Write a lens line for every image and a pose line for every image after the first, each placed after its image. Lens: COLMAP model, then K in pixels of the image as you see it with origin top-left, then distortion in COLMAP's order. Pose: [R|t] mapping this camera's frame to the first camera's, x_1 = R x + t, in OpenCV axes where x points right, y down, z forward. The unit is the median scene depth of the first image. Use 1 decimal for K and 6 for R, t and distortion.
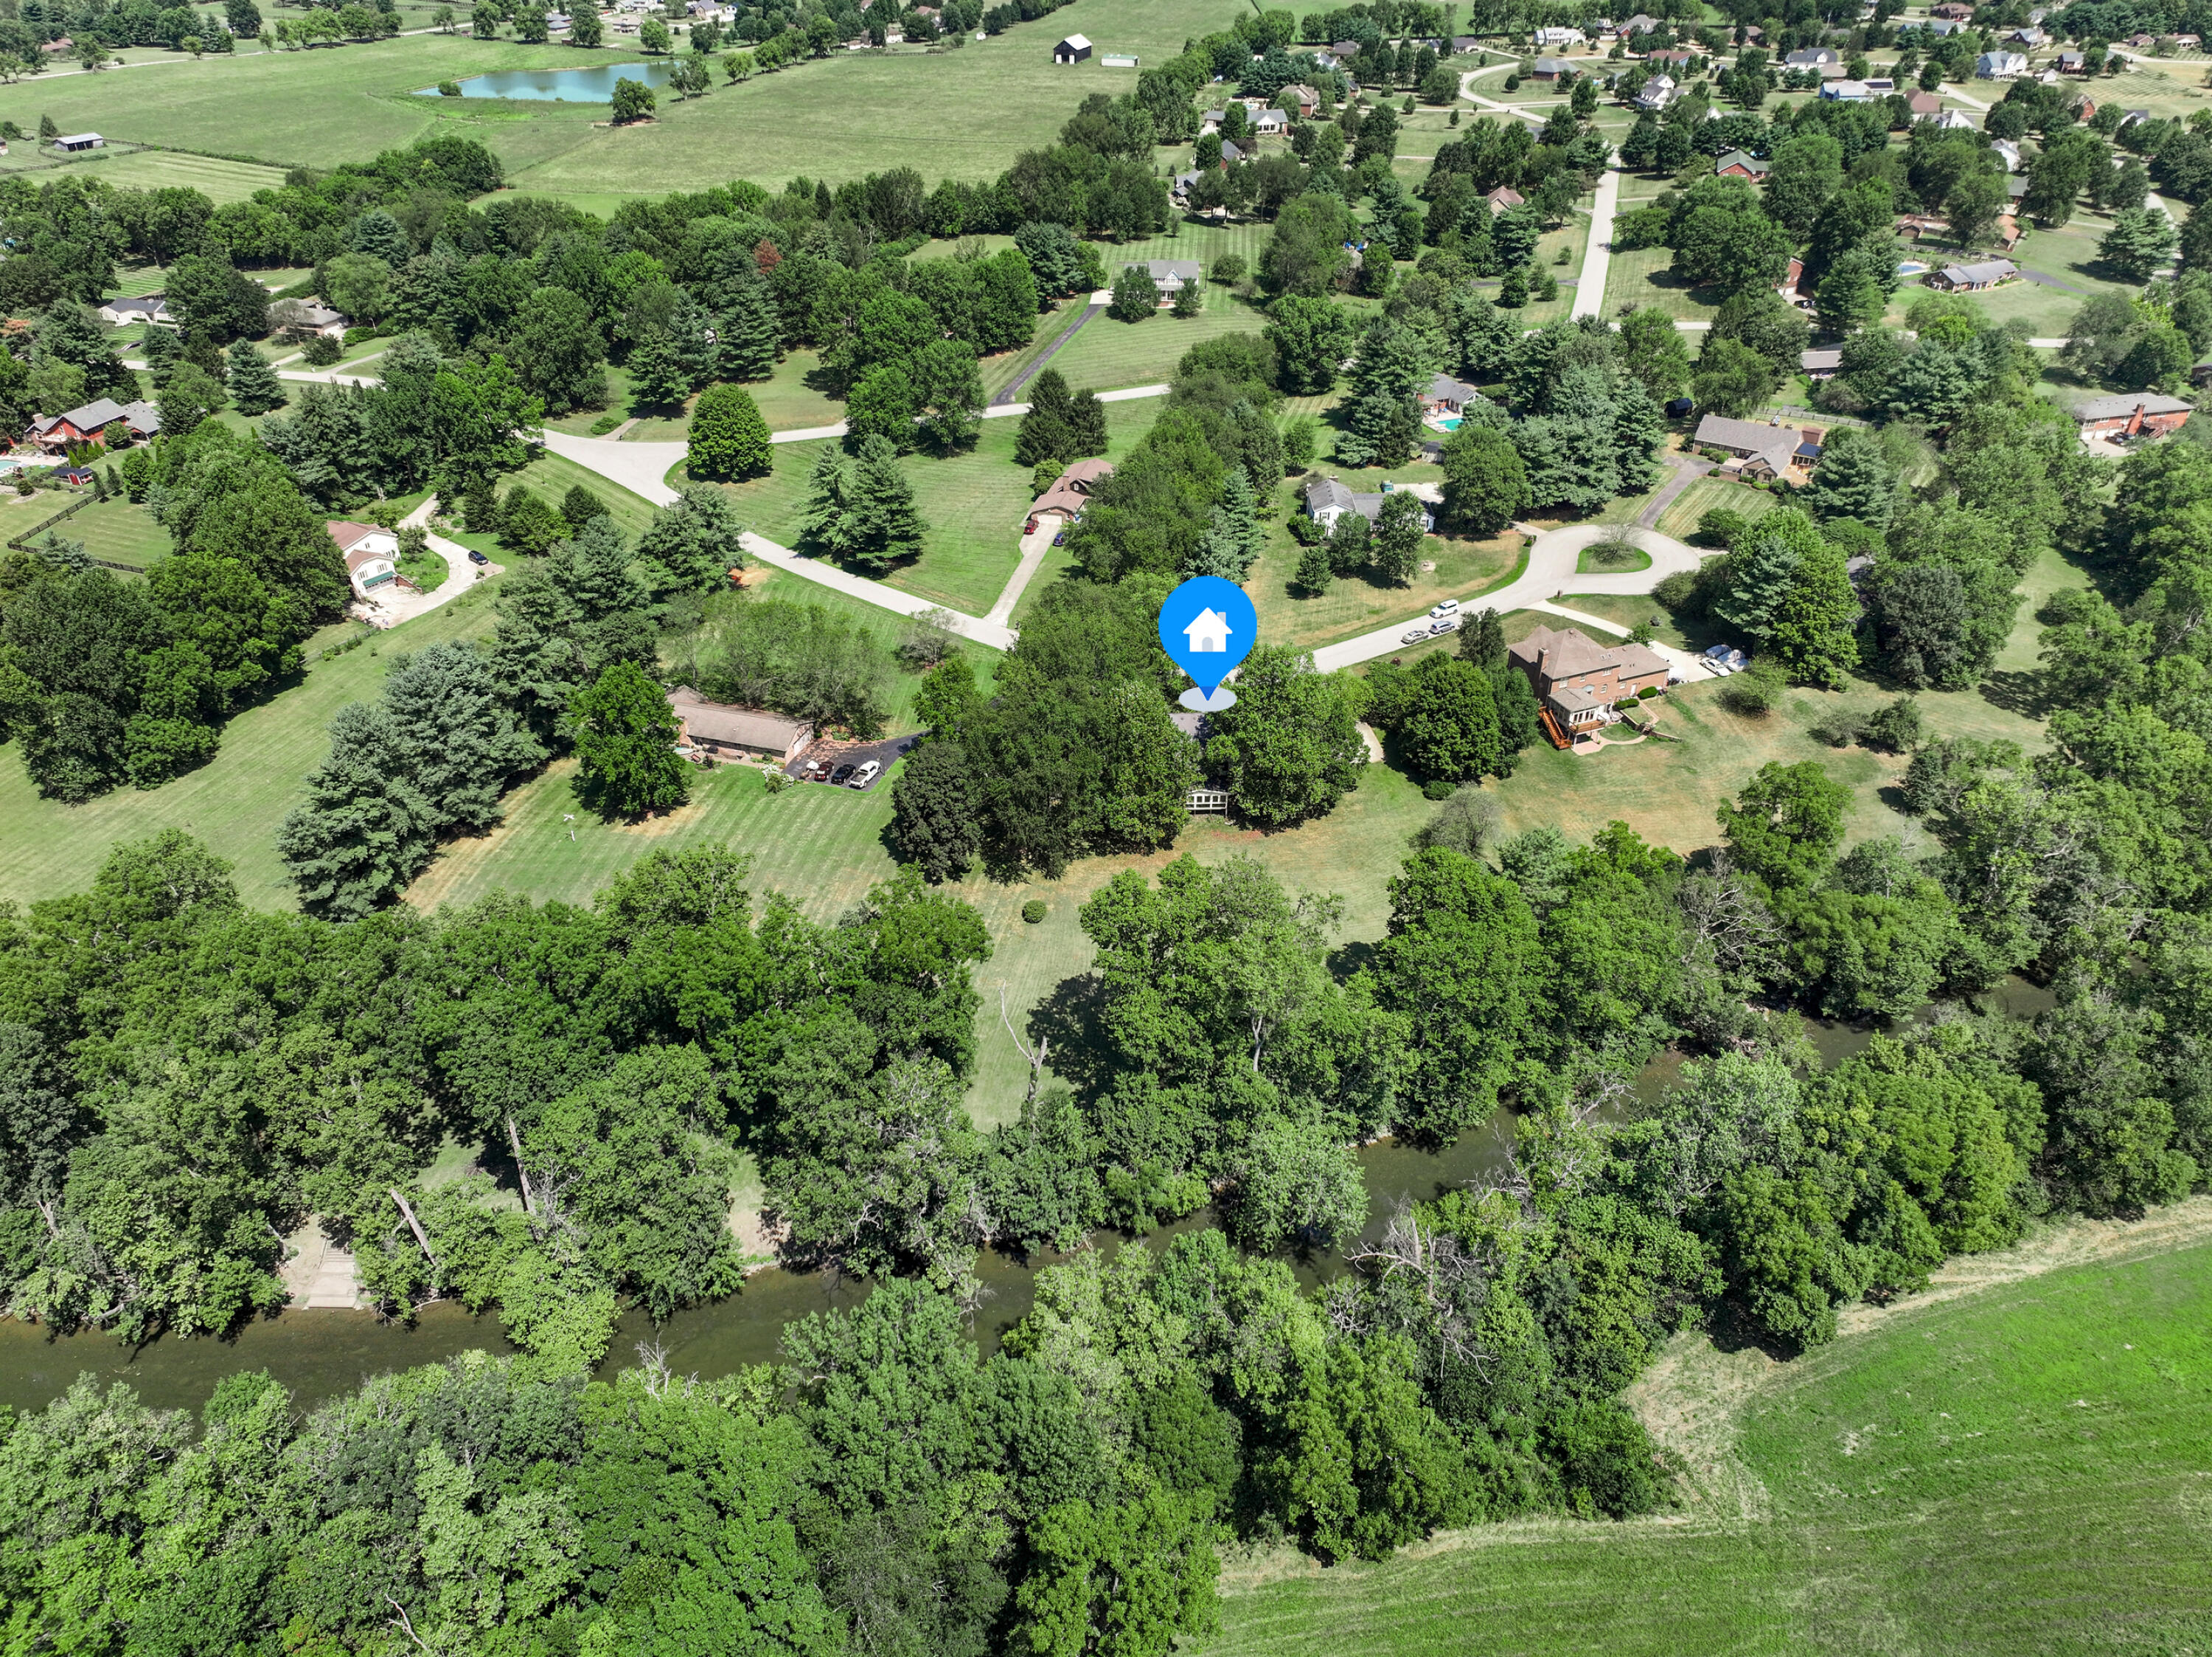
lens RADIAL K [[1553.3, 0, 1106.5], [0, 1553.3, 825.4], [0, 0, 1]] dist [-0.000037, 0.021664]
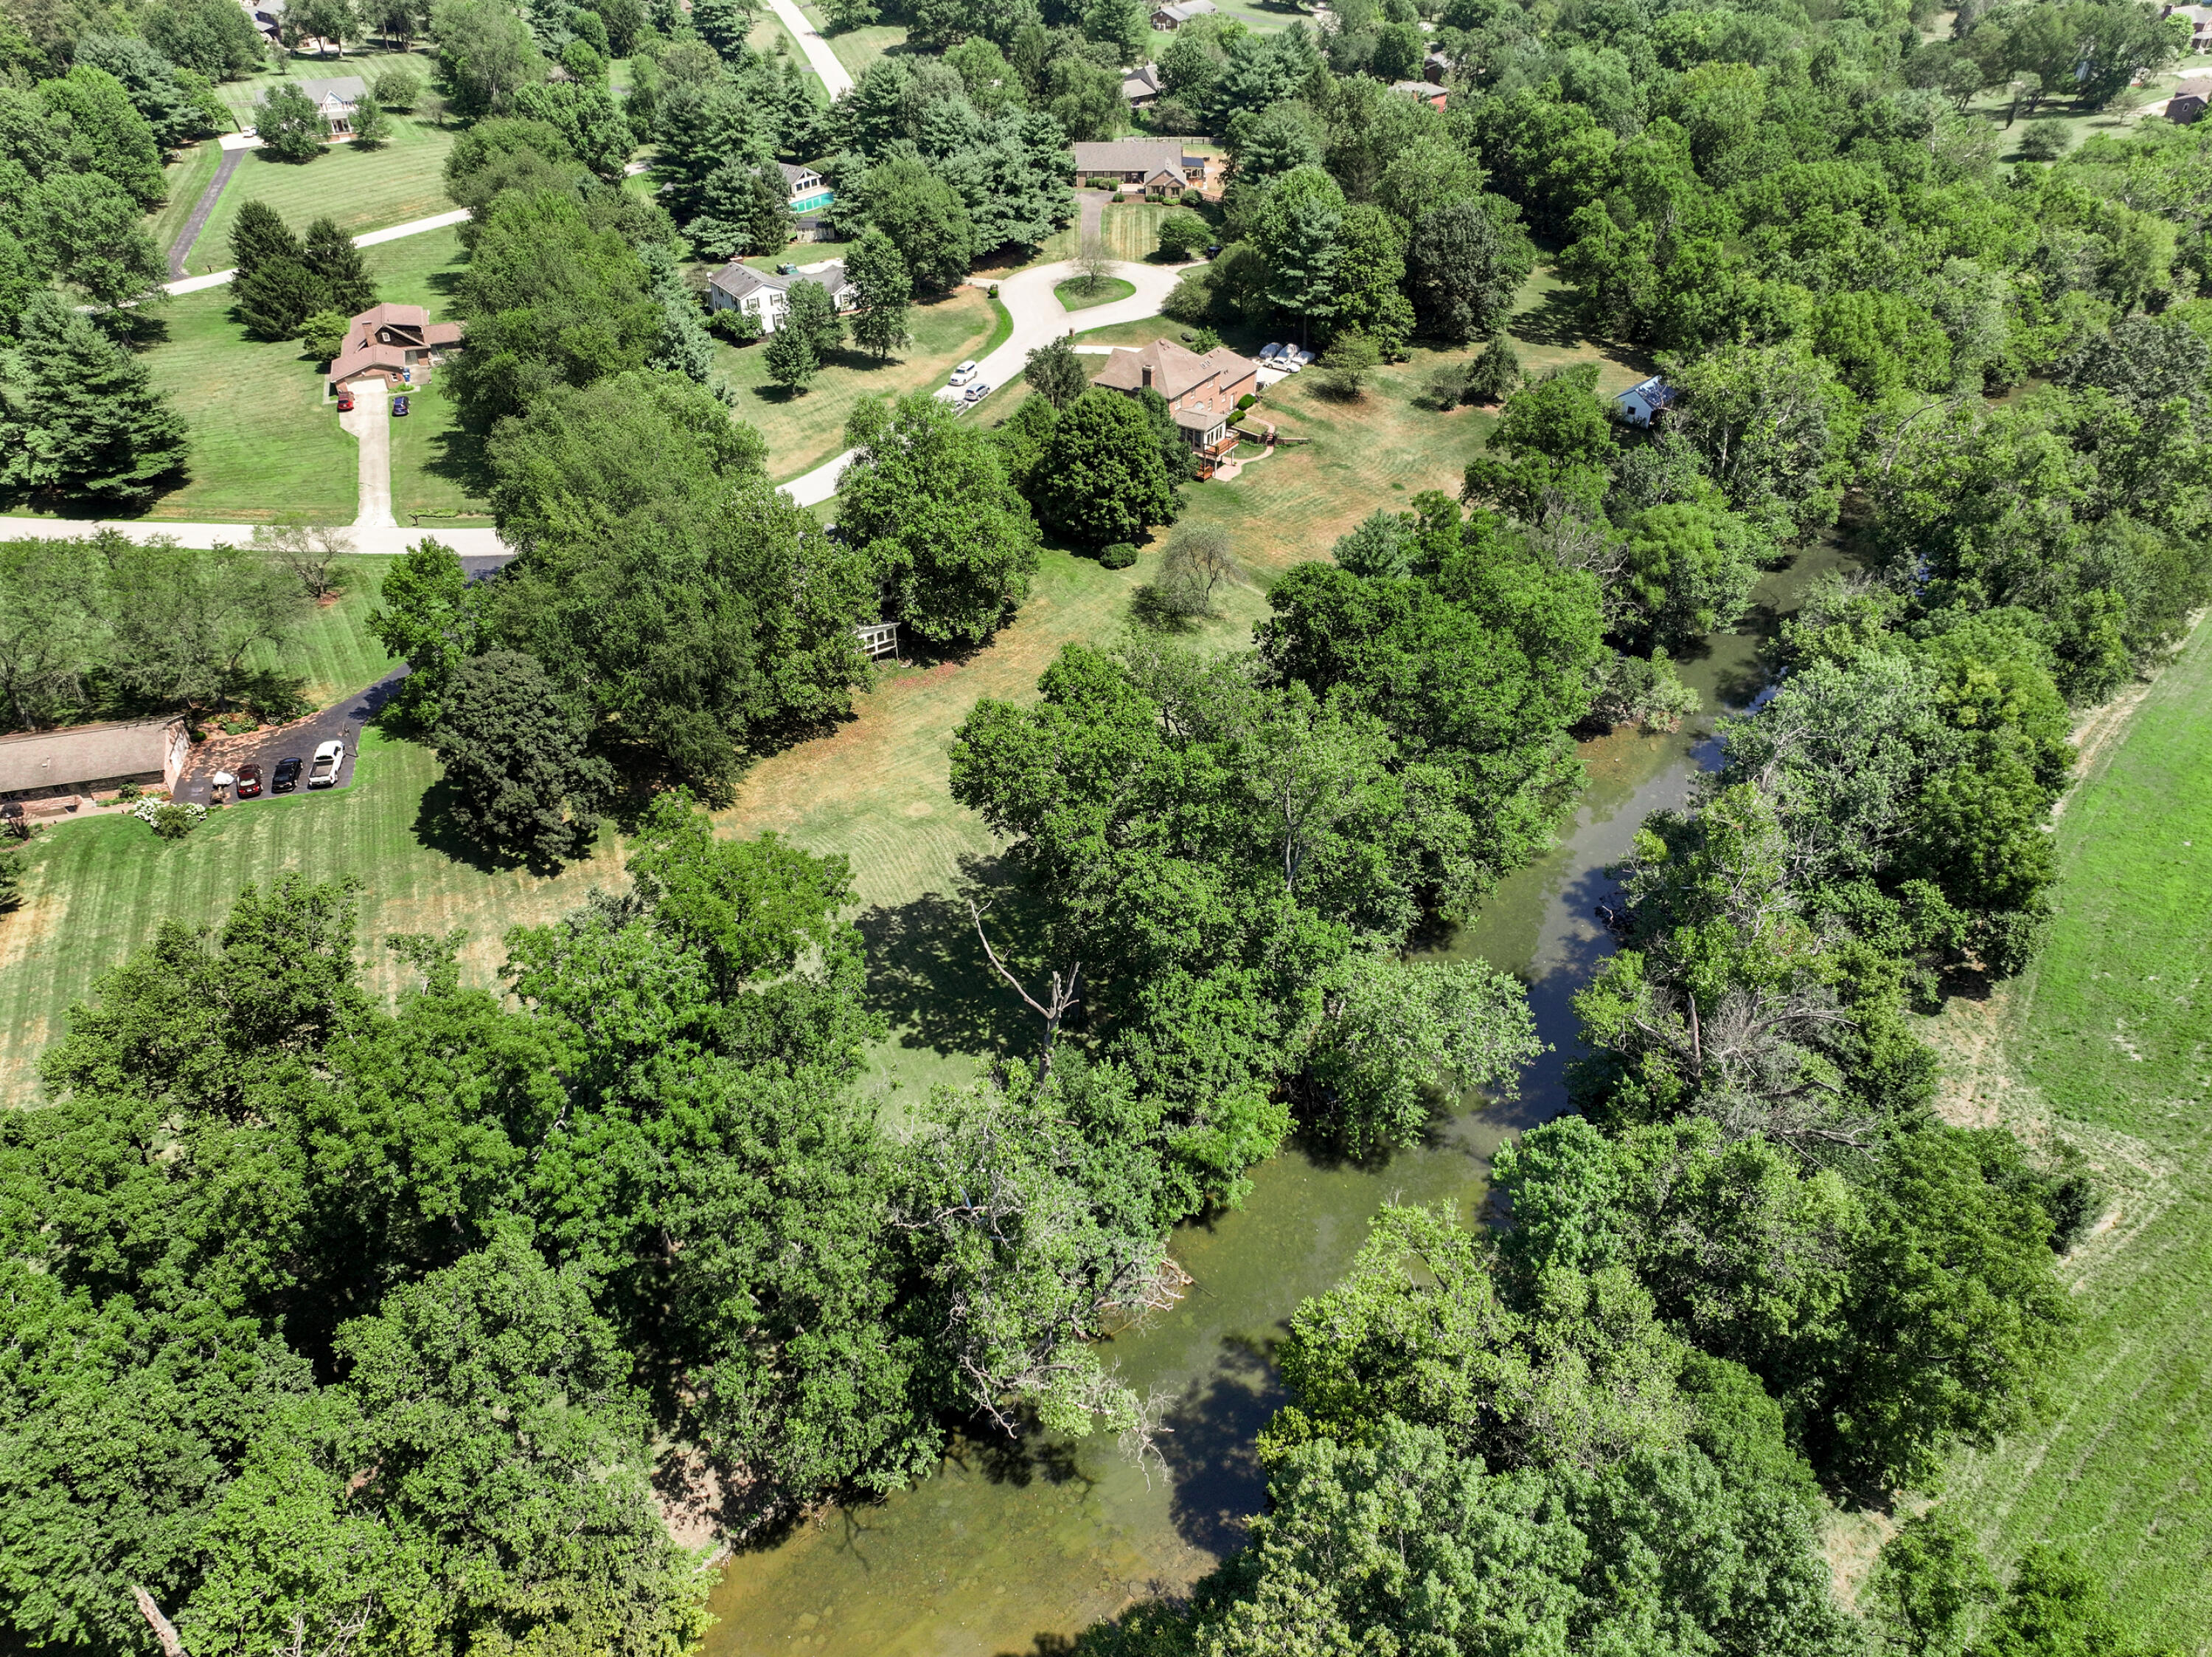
lens RADIAL K [[1553.3, 0, 1111.5], [0, 1553.3, 833.5], [0, 0, 1]] dist [-0.000037, 0.021664]
pose [[0.830743, -0.325604, 0.451496, -0.173649], [0.306509, 0.944618, 0.117259, 0.015437], [-0.464671, 0.040975, 0.884535, 0.294784]]
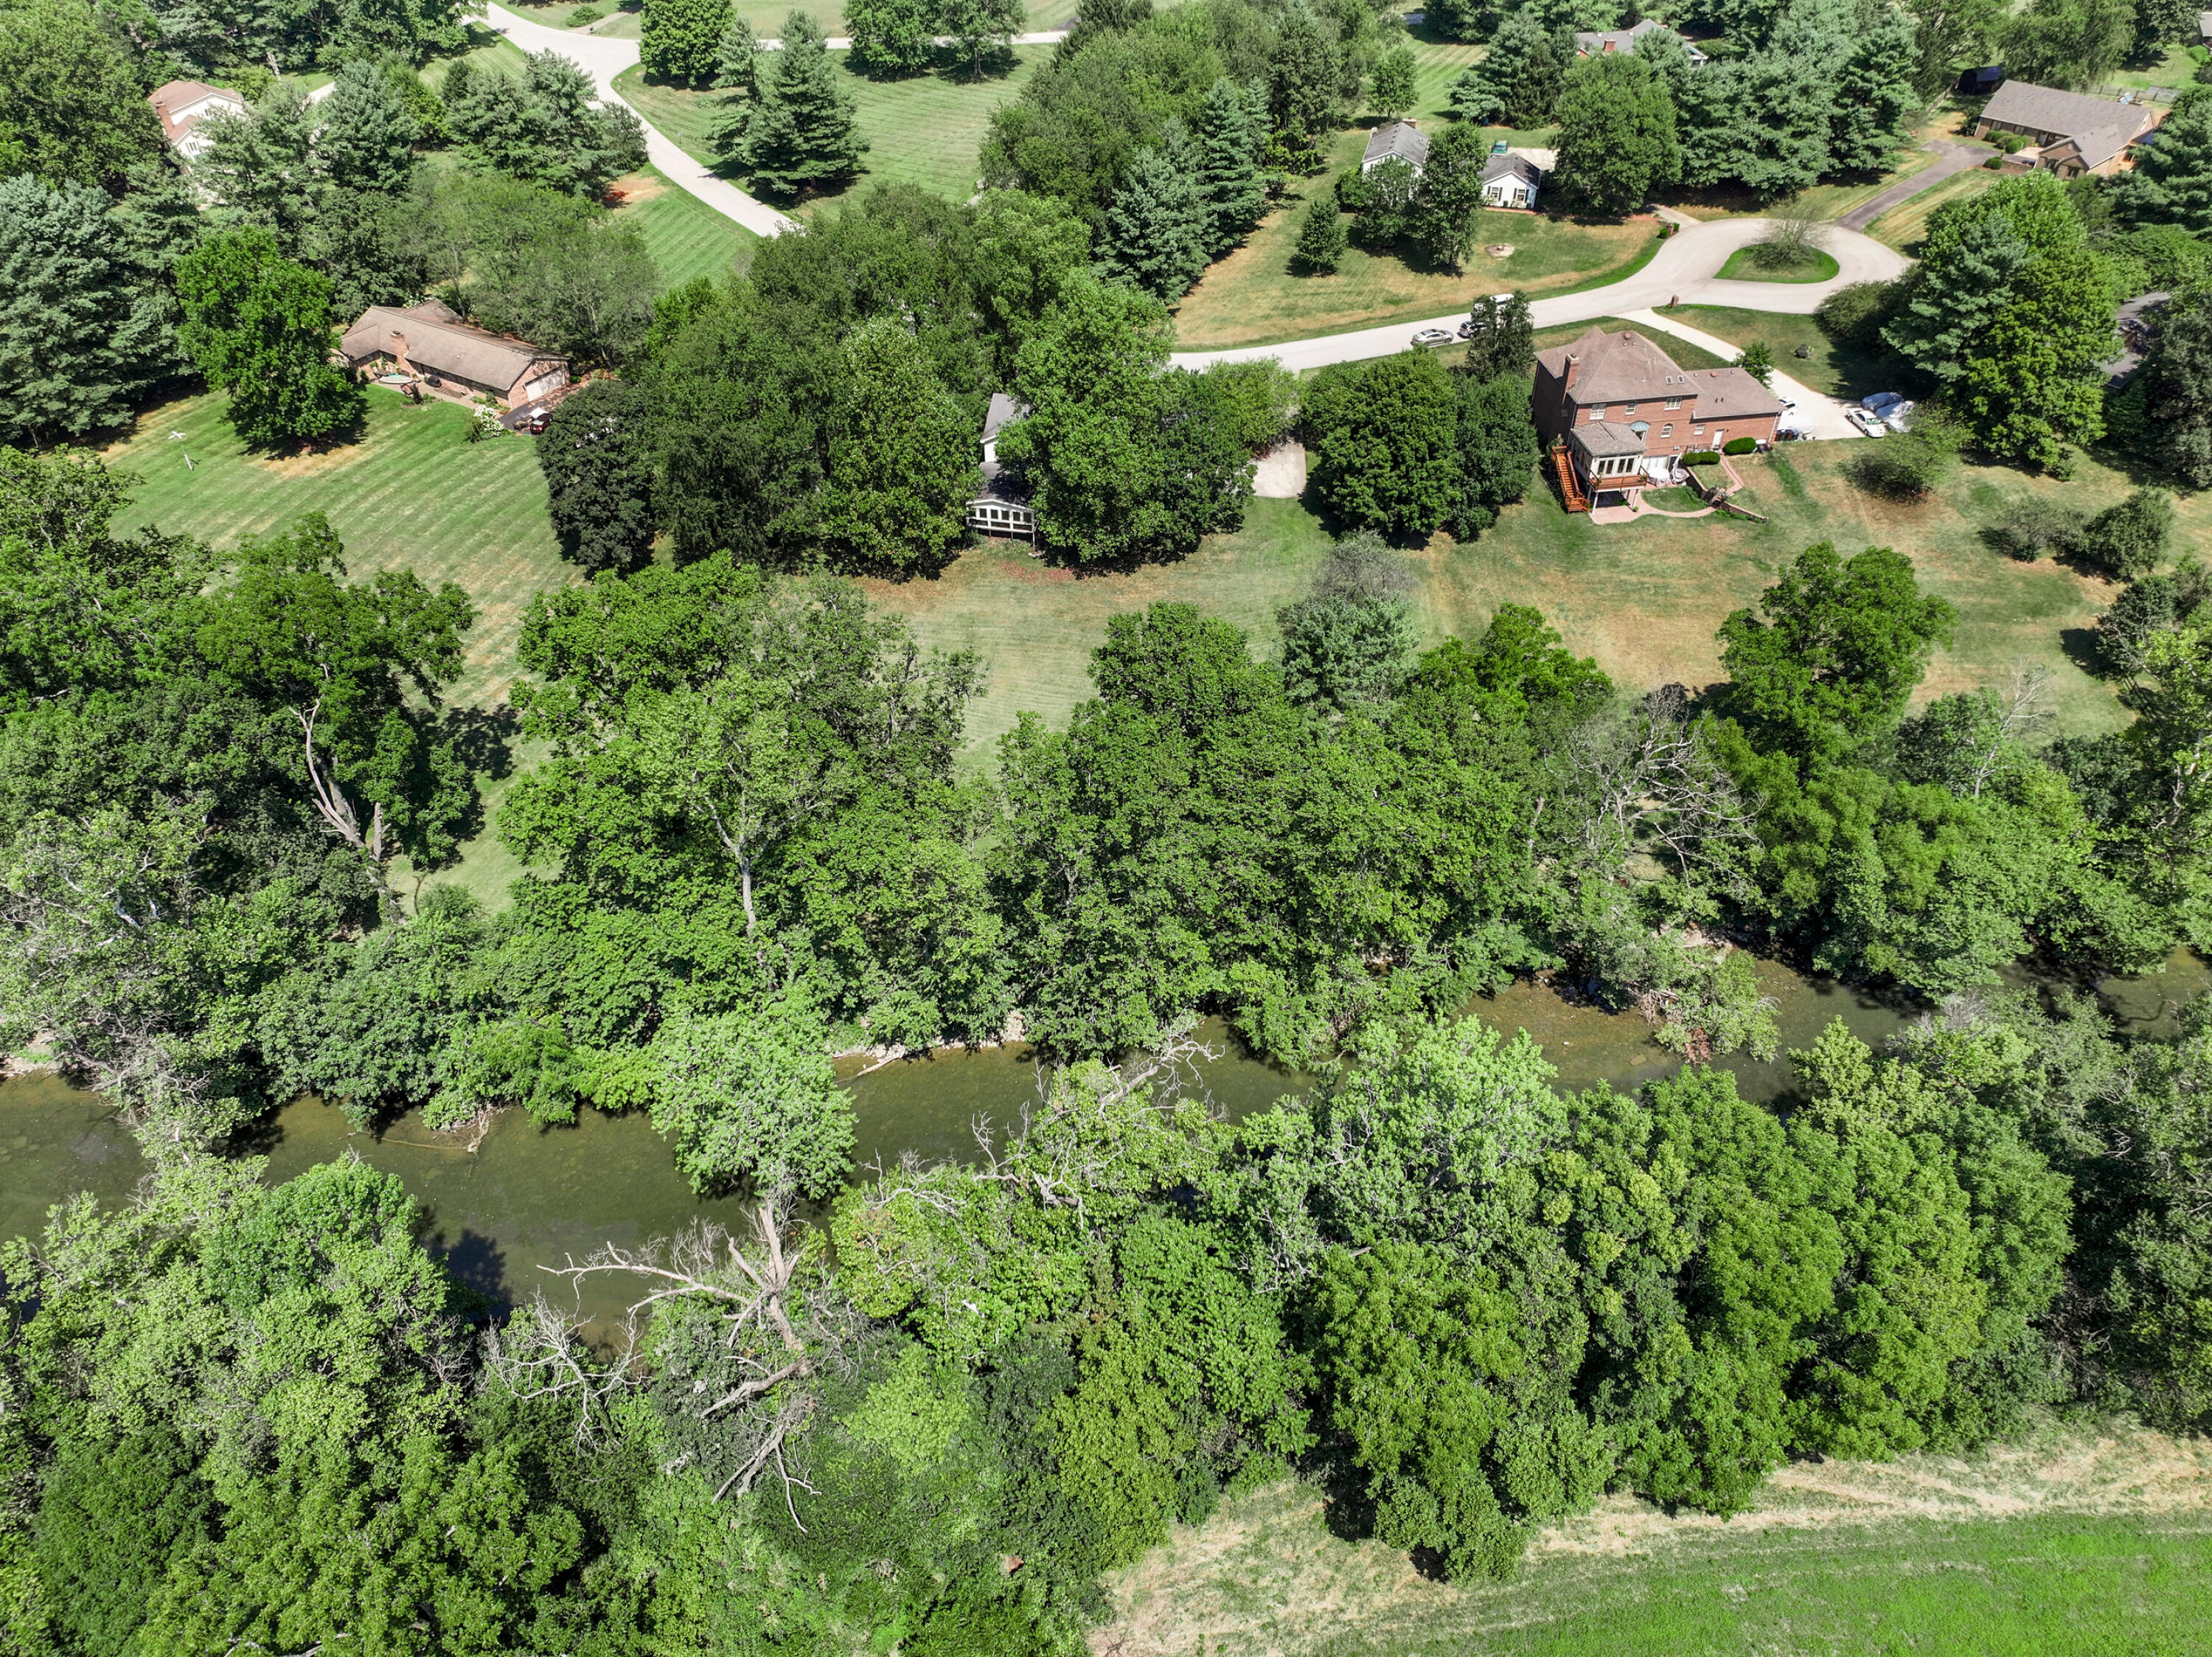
lens RADIAL K [[1553.3, 0, 1102.2], [0, 1553.3, 816.0], [0, 0, 1]] dist [-0.000037, 0.021664]
pose [[0.972033, 0.152743, -0.178383, 0.227873], [-0.127947, 0.981398, 0.143135, 0.009145], [0.196928, -0.116308, 0.973495, 0.284566]]
